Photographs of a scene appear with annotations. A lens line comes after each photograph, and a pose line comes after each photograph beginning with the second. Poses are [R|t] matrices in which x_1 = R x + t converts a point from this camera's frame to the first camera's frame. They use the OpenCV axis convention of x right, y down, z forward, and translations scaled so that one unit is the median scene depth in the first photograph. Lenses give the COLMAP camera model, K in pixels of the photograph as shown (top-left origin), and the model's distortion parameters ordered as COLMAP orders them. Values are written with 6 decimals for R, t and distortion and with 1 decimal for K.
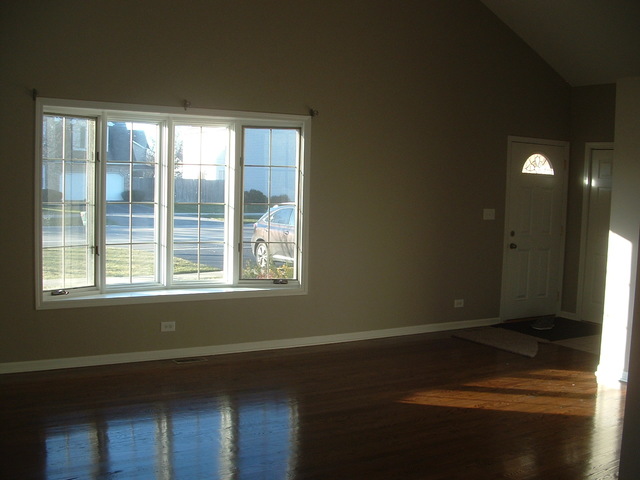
lens RADIAL K [[759.4, 0, 310.3], [0, 759.4, 233.9], [0, 0, 1]] dist [-0.178267, 0.000000]
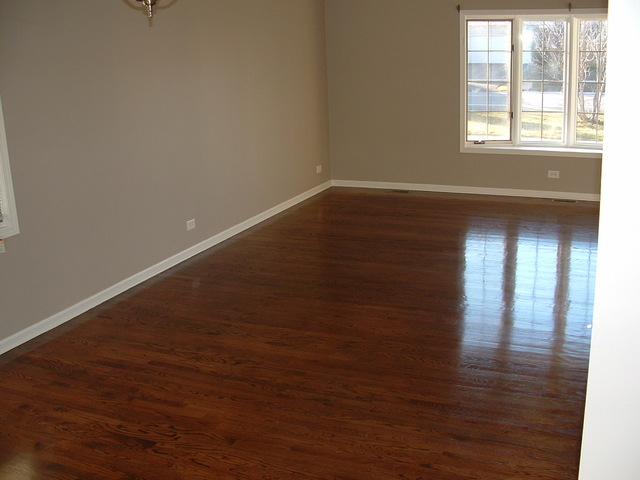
lens RADIAL K [[759.4, 0, 319.7], [0, 759.4, 240.0], [0, 0, 1]] dist [-0.178267, 0.000000]
pose [[0.580894, 0.158705, -0.798358, 0.604035], [-0.017696, 0.983039, 0.182542, 0.002506], [0.813787, -0.091910, 0.573849, -0.111112]]
